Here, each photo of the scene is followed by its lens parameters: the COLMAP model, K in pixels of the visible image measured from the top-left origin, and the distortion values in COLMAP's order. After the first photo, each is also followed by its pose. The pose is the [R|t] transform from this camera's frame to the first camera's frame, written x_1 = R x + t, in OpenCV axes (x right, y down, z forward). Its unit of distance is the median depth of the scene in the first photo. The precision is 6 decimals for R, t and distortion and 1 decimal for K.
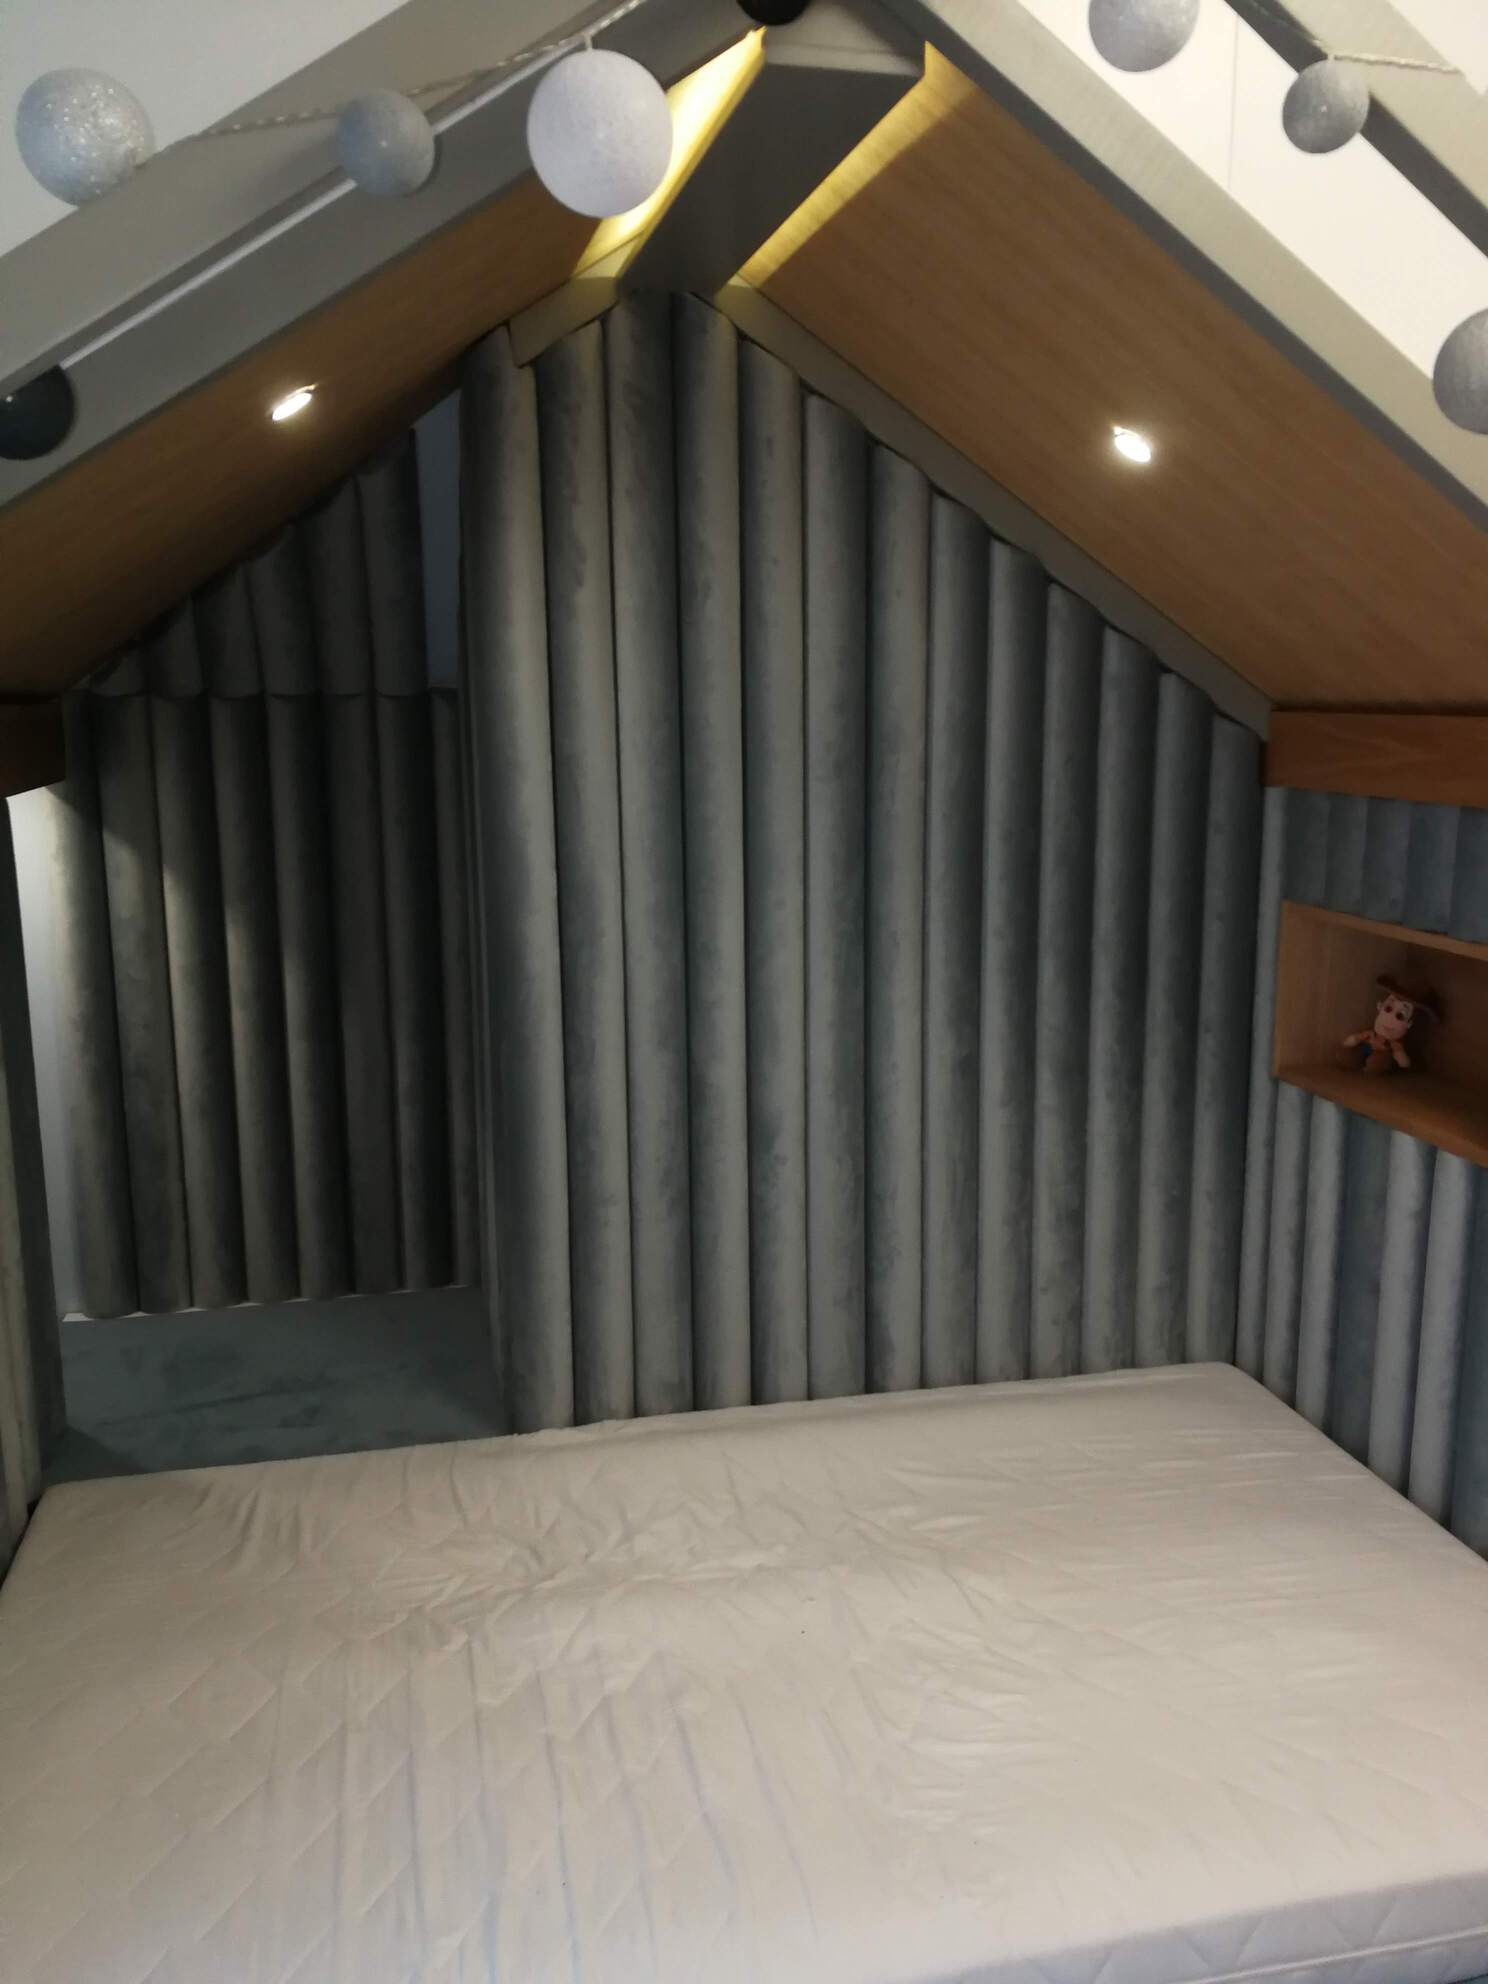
lens RADIAL K [[1594.4, 0, 787.0], [0, 1594.4, 971.6], [0, 0, 1]] dist [0.065723, -0.078034]
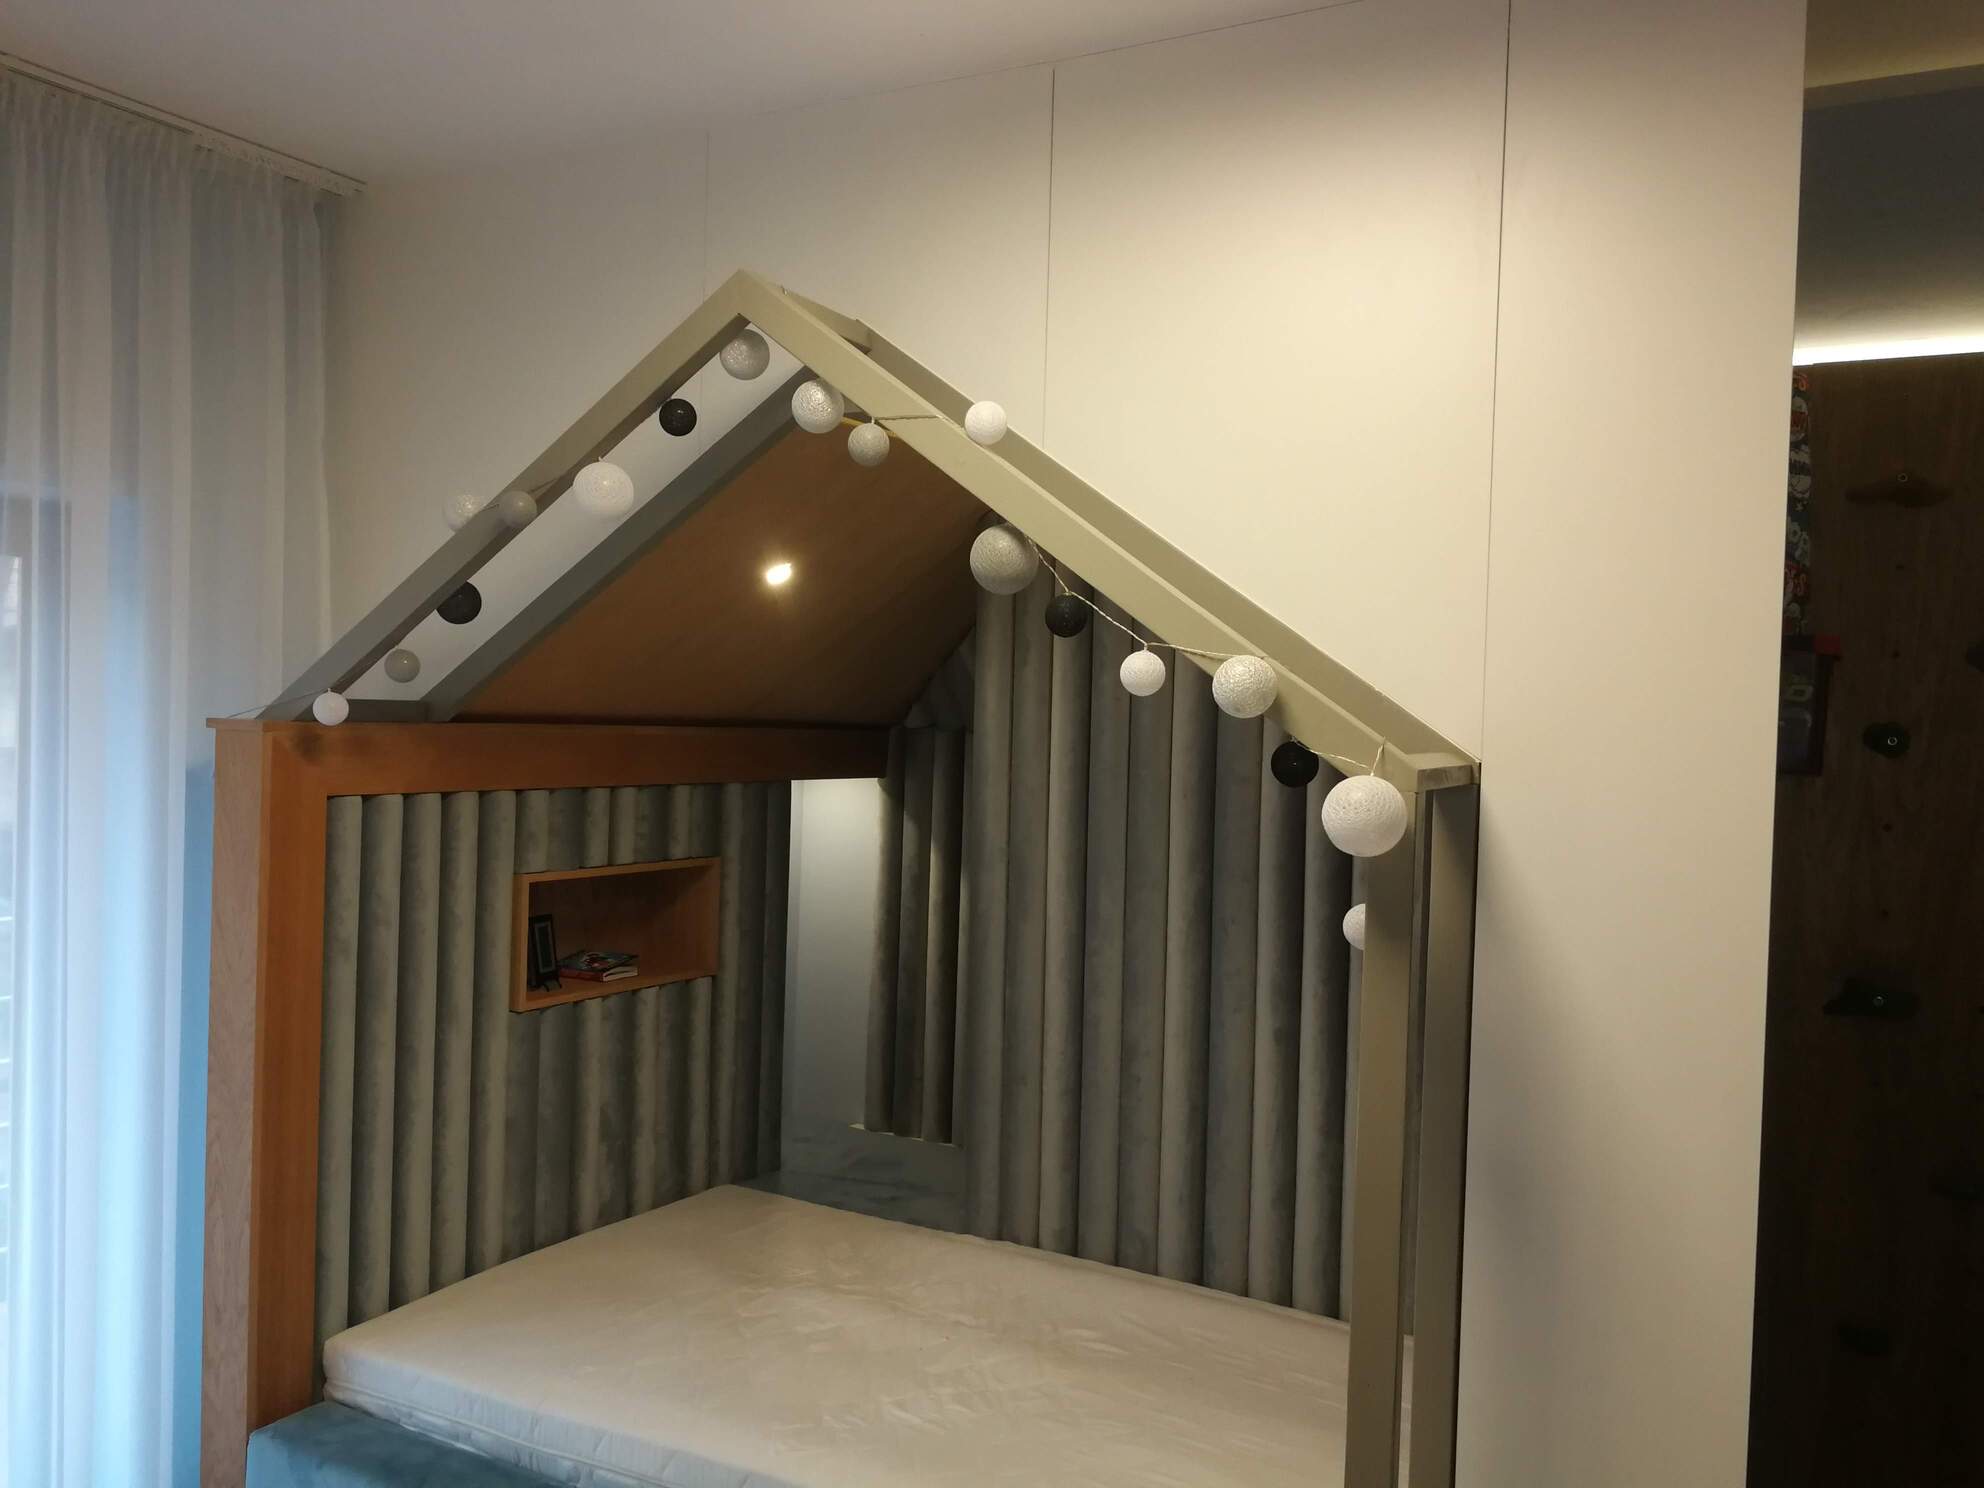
lens RADIAL K [[1593.9, 0, 997.7], [0, 1593.9, 738.7], [0, 0, 1]] dist [0.060767, -0.076085]
pose [[0.742772, 0.042995, -0.668163, 0.808859], [-0.161618, 0.979940, -0.116608, 0.012716], [0.649746, 0.194601, 0.734820, -0.127707]]
